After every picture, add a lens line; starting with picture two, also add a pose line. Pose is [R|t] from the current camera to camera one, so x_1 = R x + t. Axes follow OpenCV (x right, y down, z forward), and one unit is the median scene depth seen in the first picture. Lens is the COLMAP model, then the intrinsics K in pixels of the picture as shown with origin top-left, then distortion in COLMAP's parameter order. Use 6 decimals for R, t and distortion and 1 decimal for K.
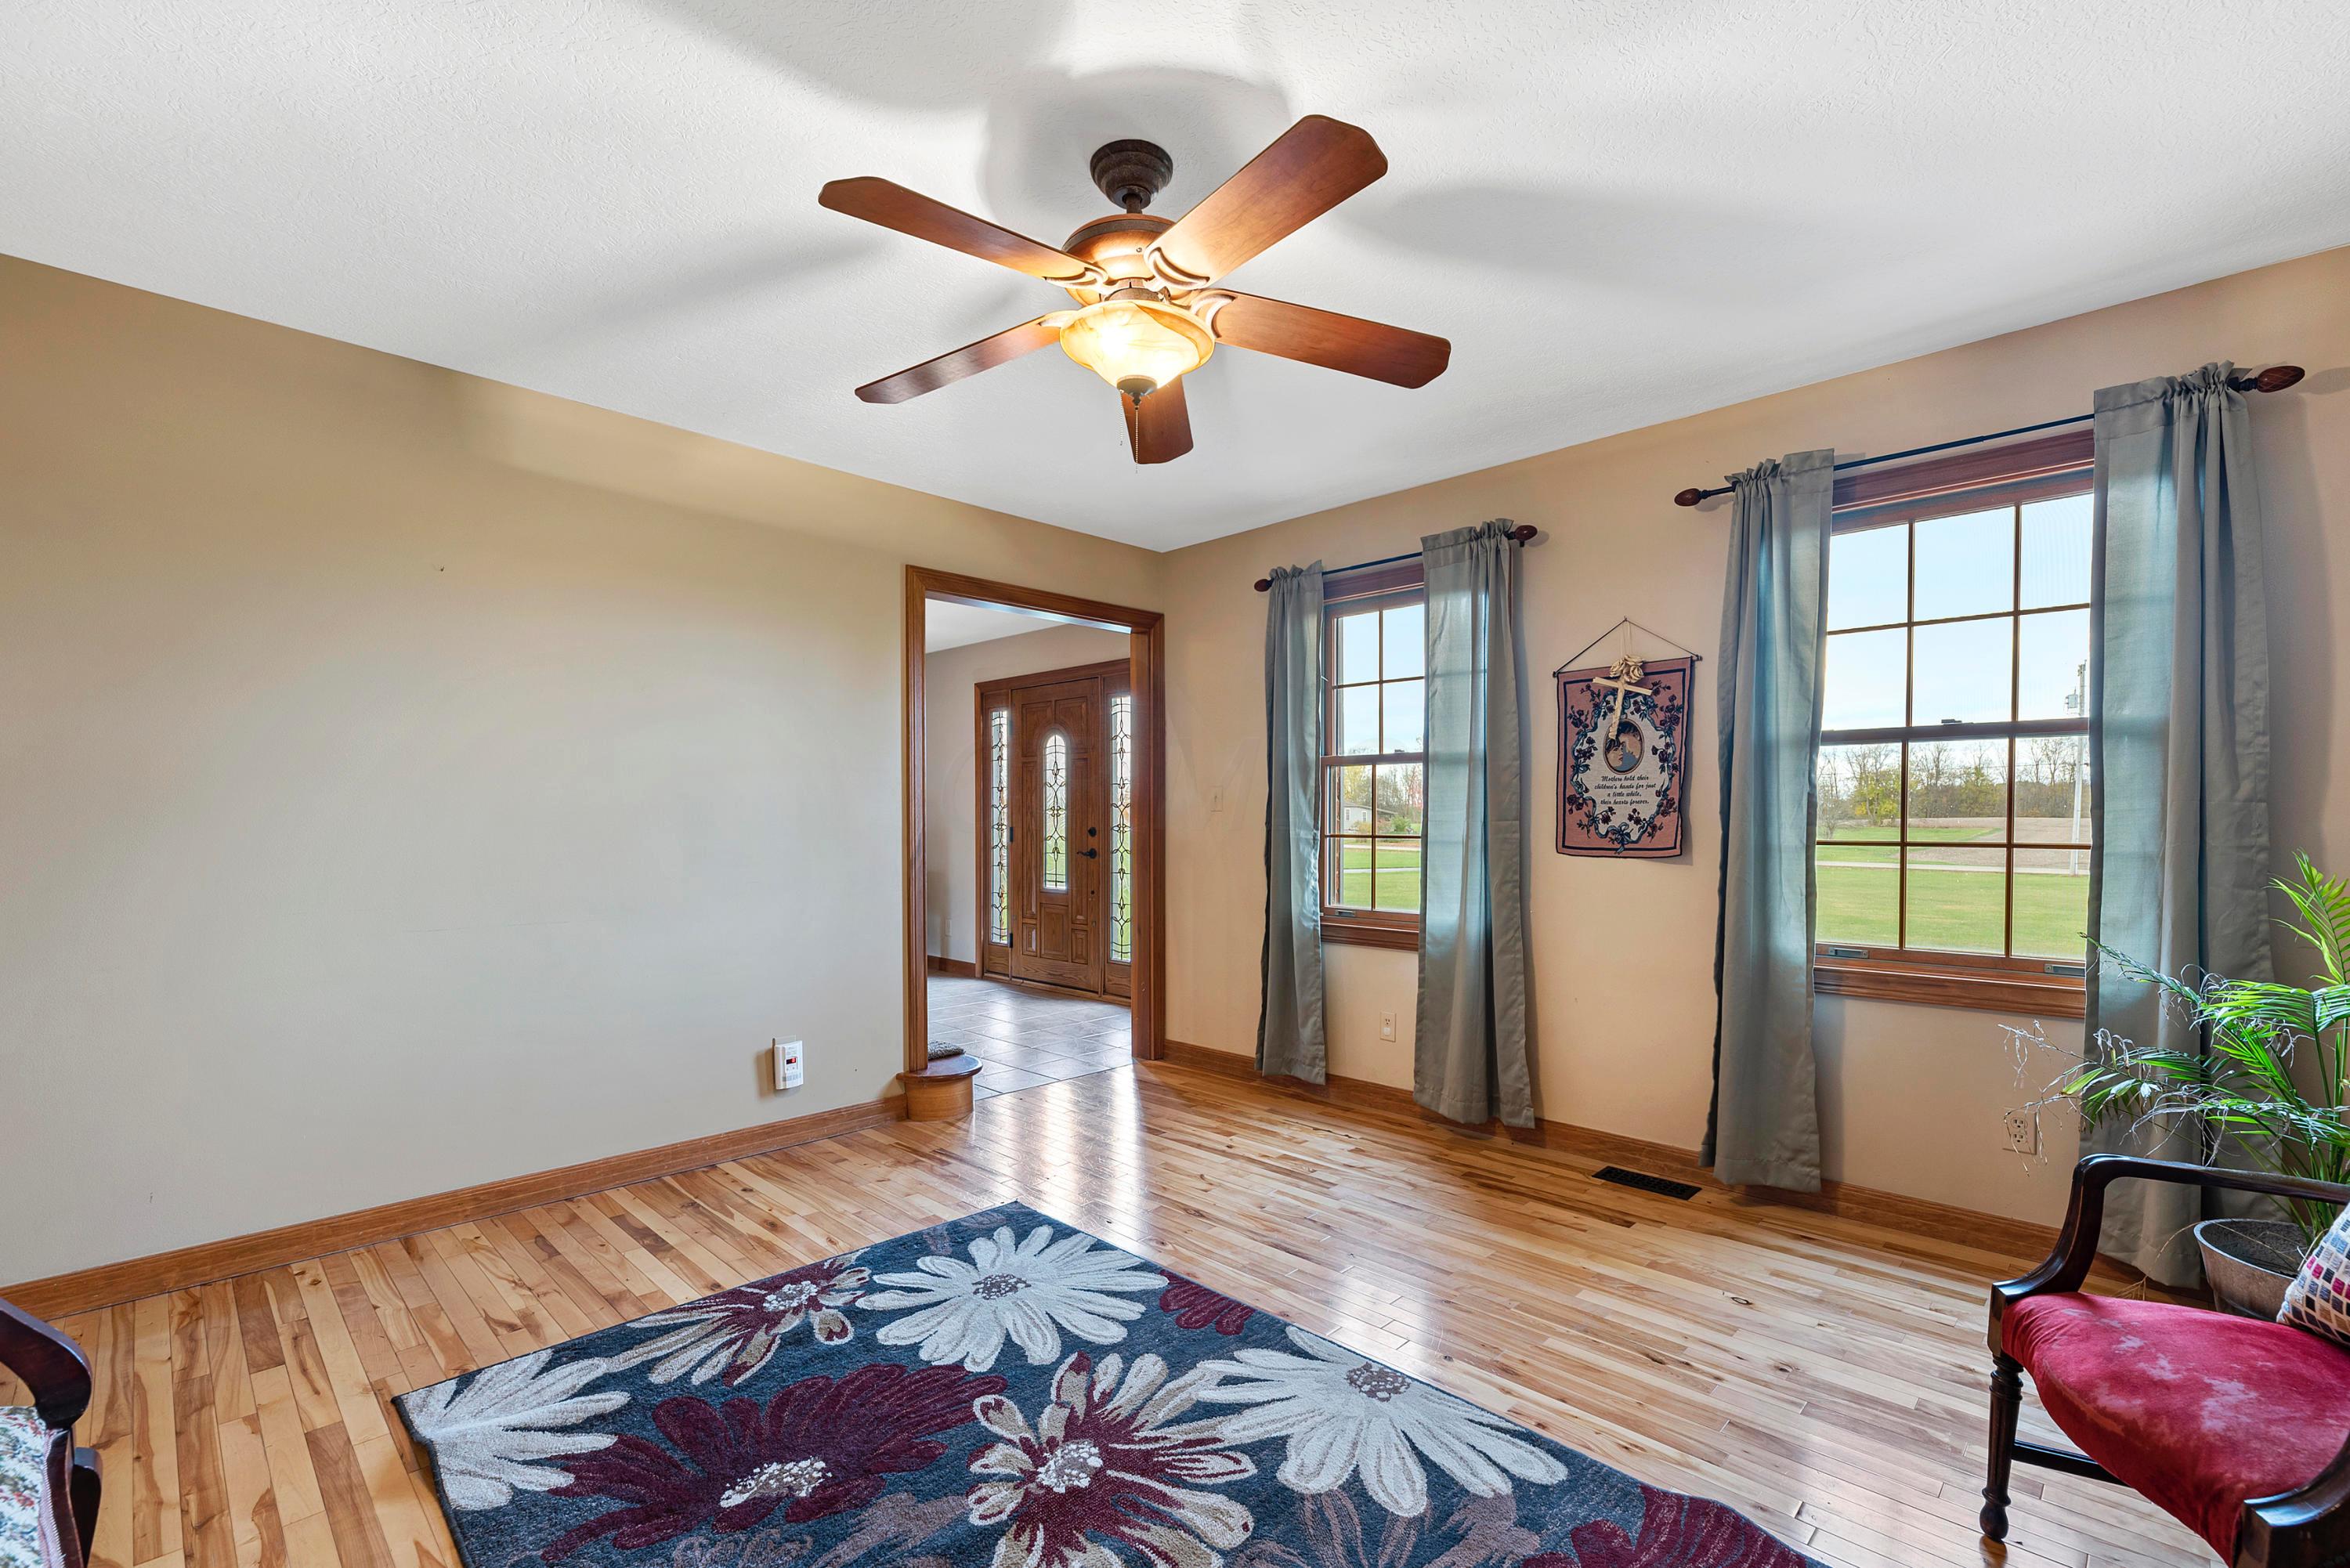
lens RADIAL K [[1009.0, 0, 1175.0], [0, 1009.0, 784.0], [0, 0, 1]] dist [0.000074, 0.000004]
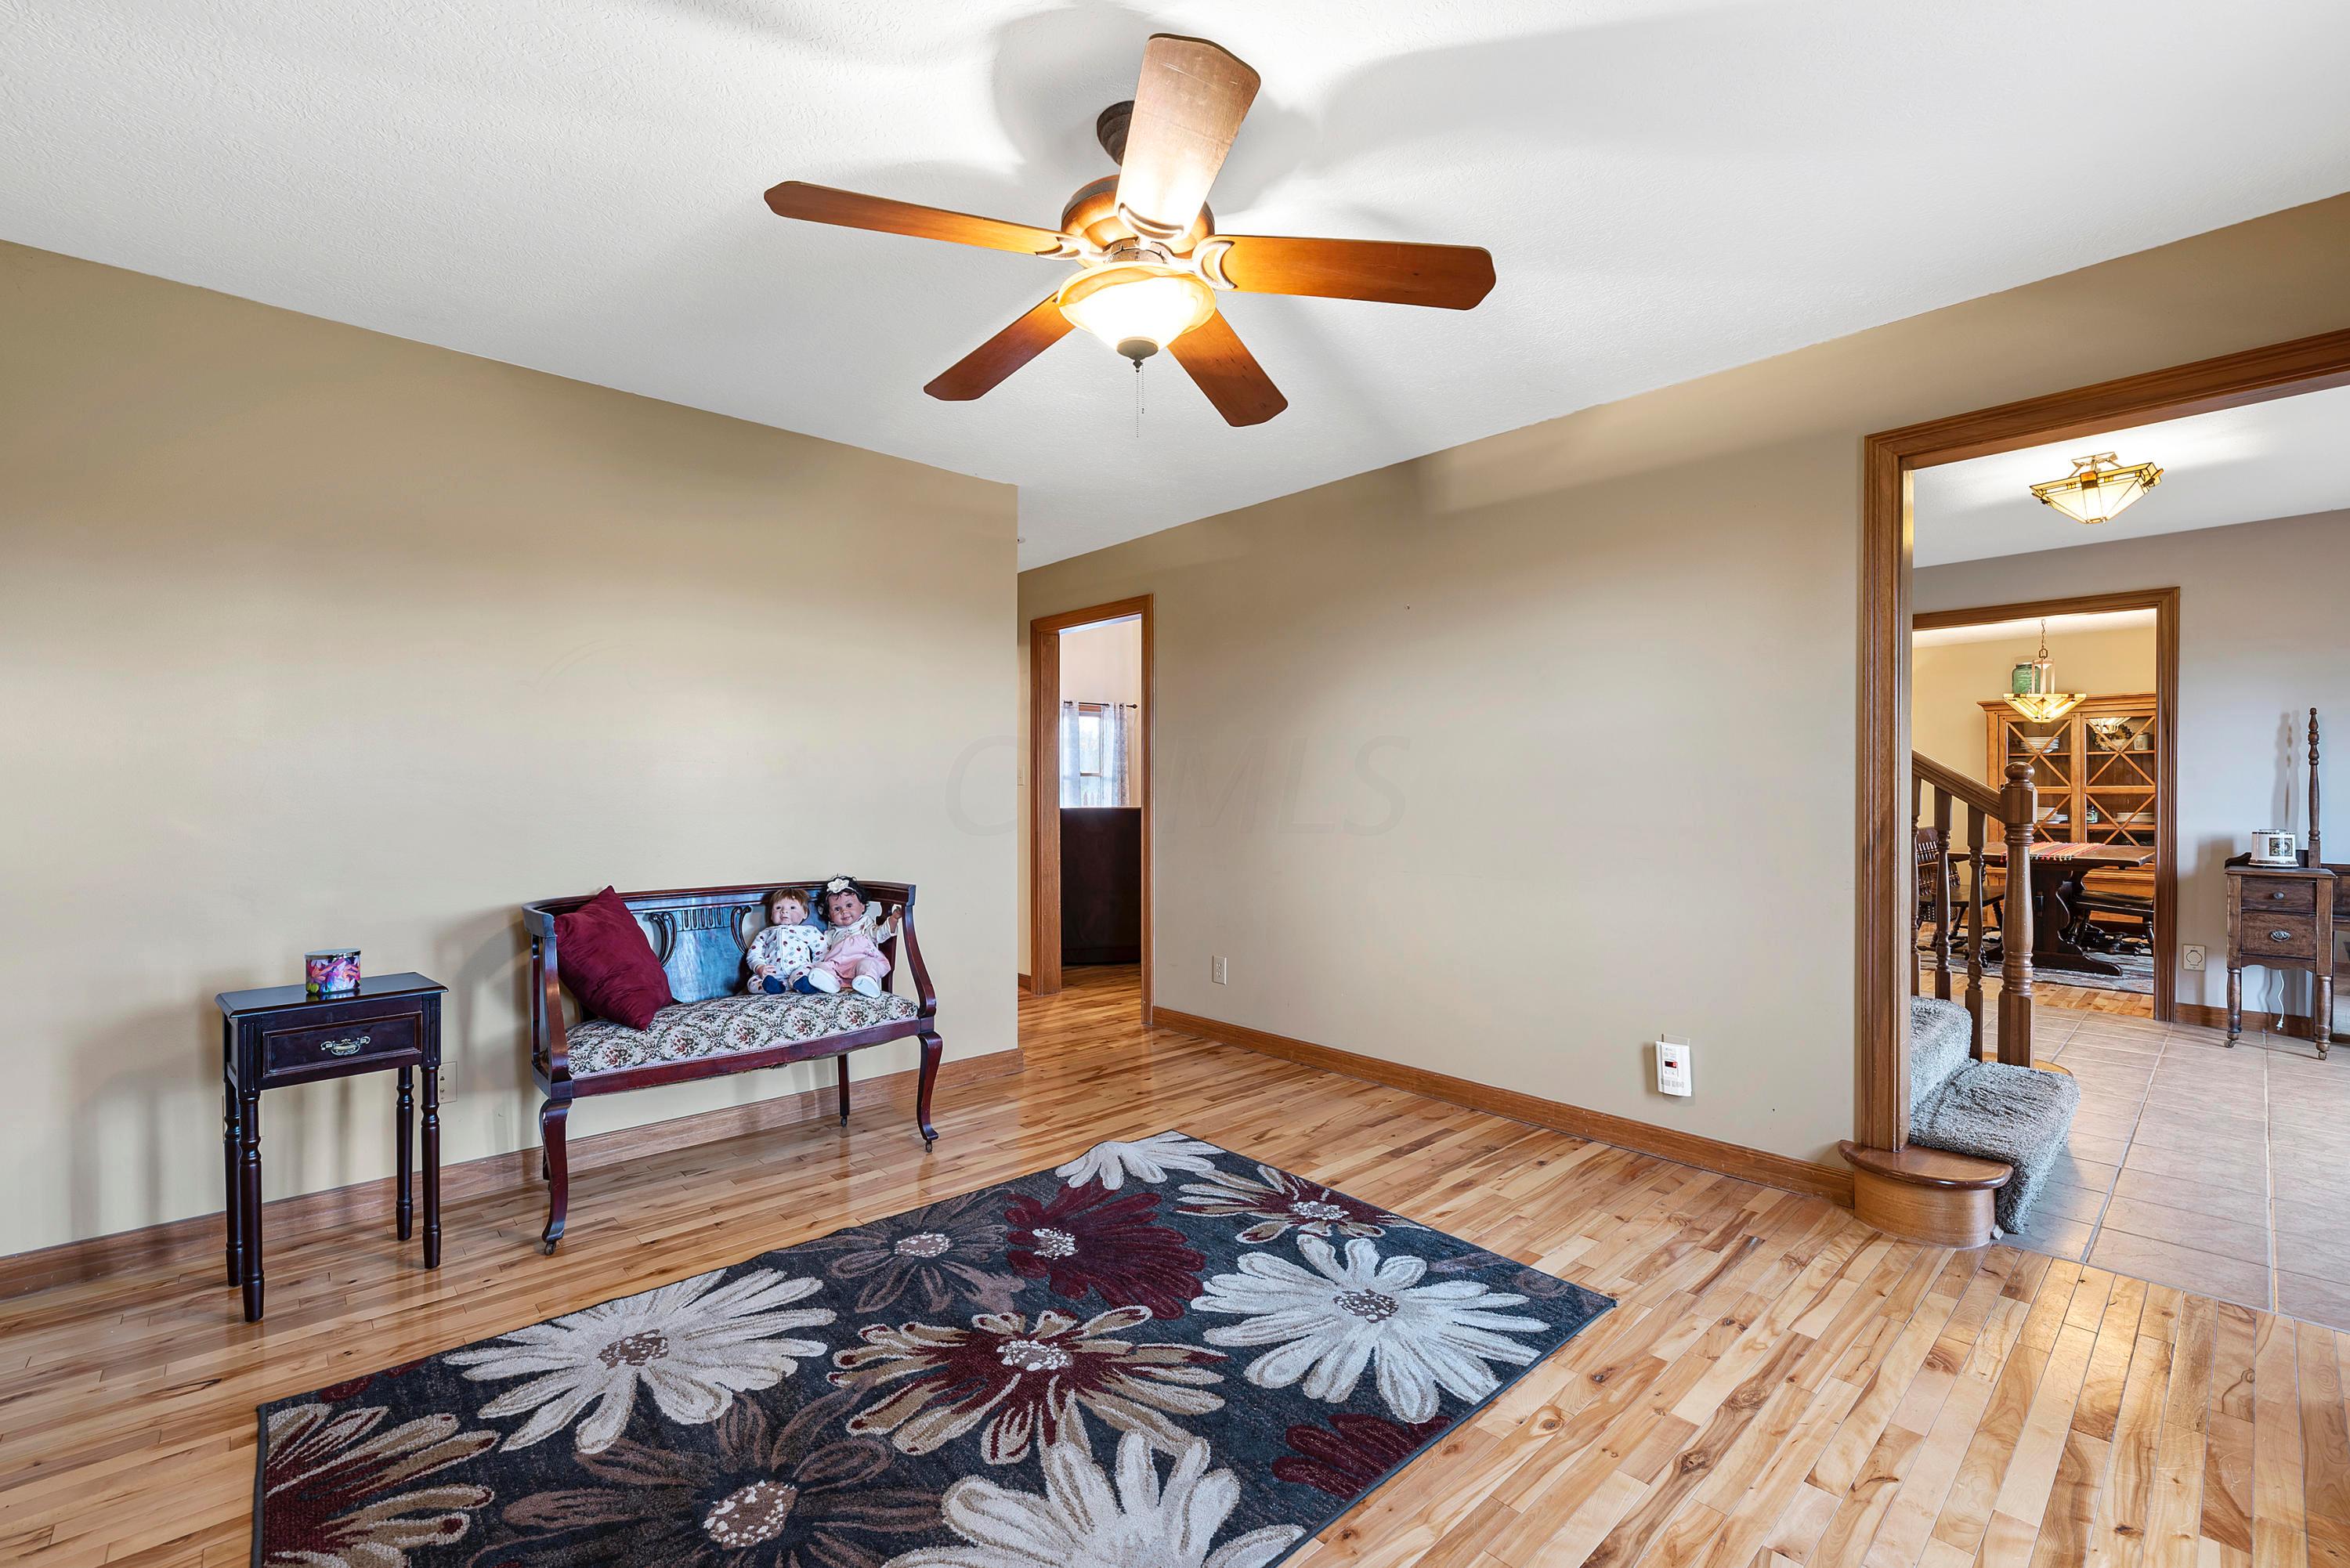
lens RADIAL K [[1003.3, 0, 1167.2], [0, 1003.3, 786.8], [0, 0, 1]] dist [-0.009087, -0.000152]
pose [[-0.053632, -0.002938, -0.998556, 0.798616], [0.035268, 0.999366, -0.004835, 0.034621], [0.997938, -0.035477, -0.053494, 0.966196]]
